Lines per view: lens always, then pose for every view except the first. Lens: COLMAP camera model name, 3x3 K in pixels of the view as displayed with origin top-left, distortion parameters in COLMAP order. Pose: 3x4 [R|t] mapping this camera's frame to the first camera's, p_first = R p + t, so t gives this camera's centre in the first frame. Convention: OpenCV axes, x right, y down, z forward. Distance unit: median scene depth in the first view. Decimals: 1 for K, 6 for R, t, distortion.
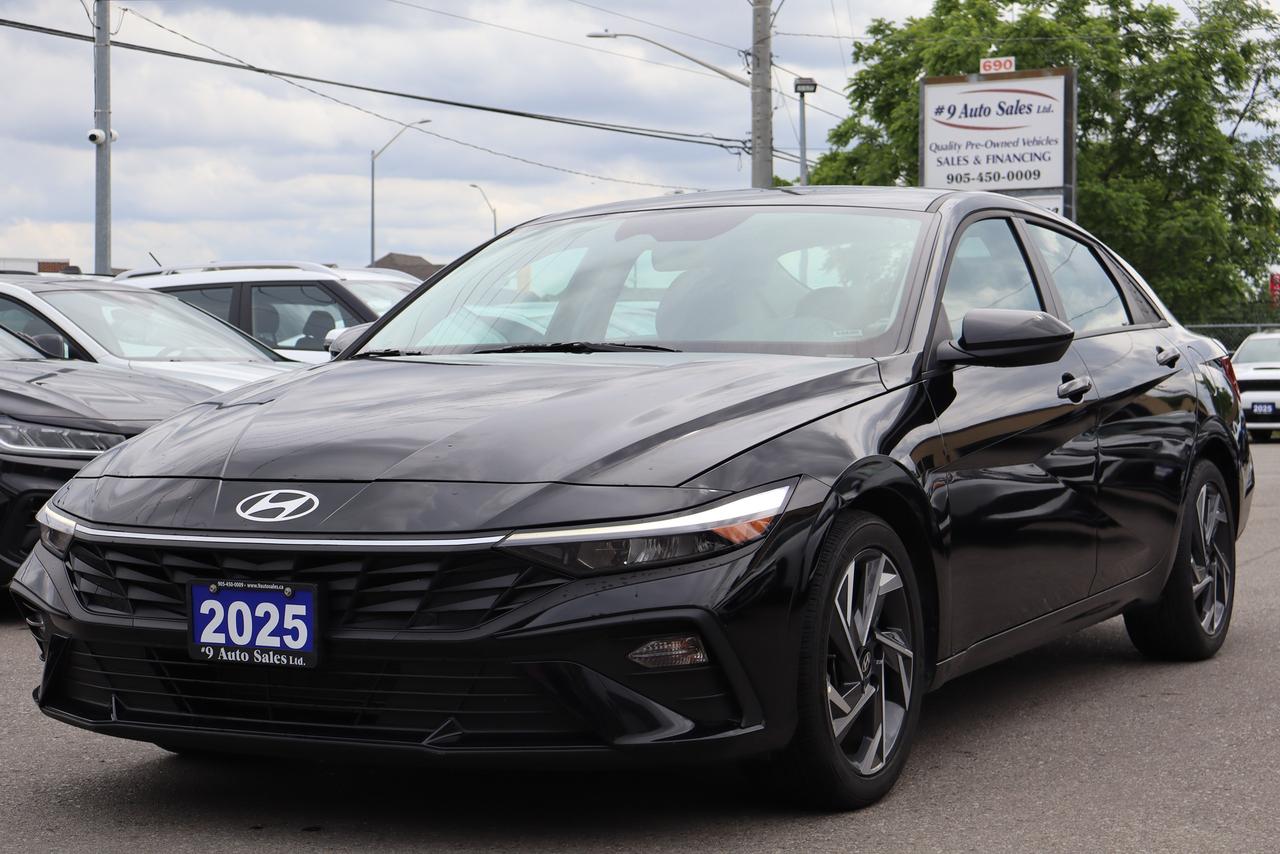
lens RADIAL K [[2470.7, 0, 637.8], [0, 2470.7, 425.6], [0, 0, 1]] dist [-0.026698, 0.000000]
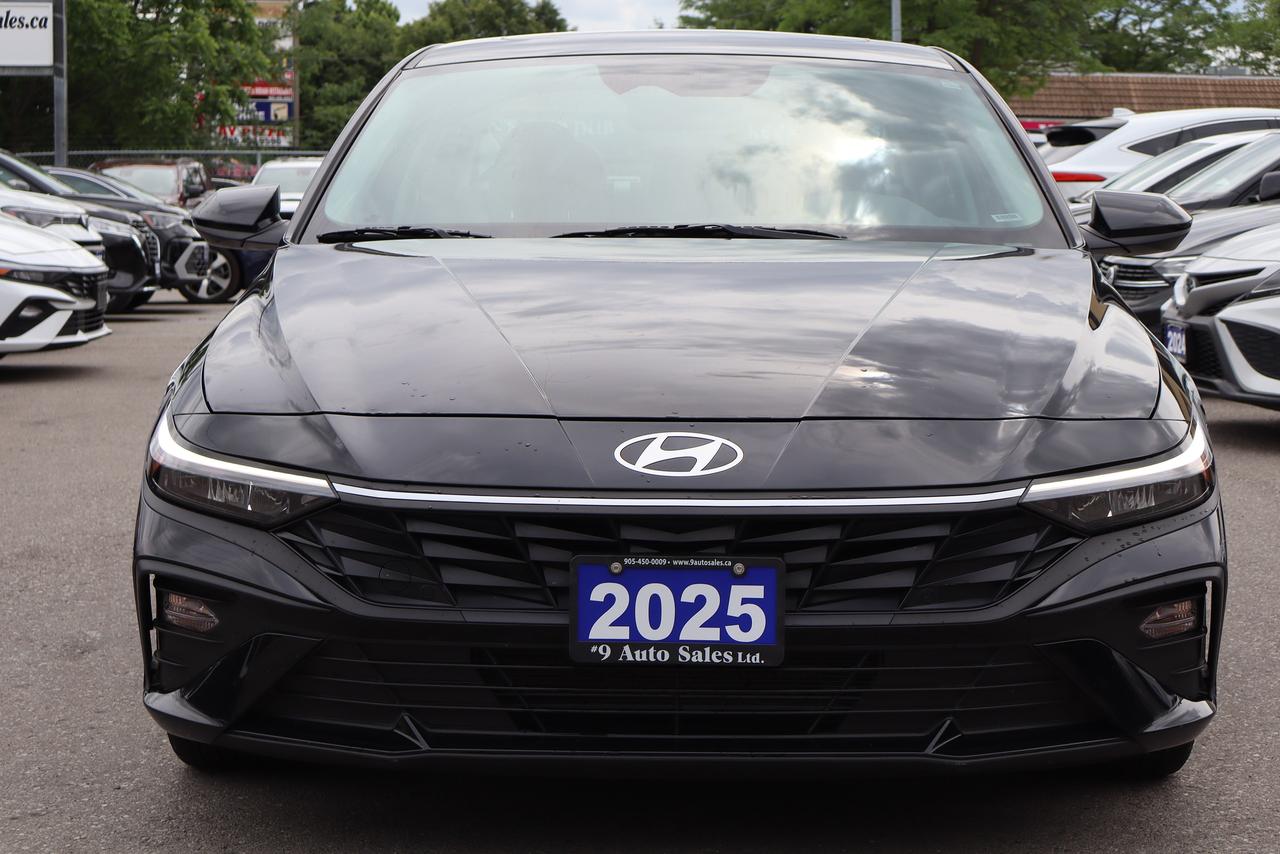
lens RADIAL K [[2604.7, 0, 638.5], [0, 2604.7, 432.0], [0, 0, 1]] dist [0.020452, 0.000000]
pose [[0.889253, -0.029697, 0.456450, -0.528275], [-0.002850, 0.997511, 0.070450, -0.031257], [-0.457407, -0.063949, 0.886955, 0.296899]]
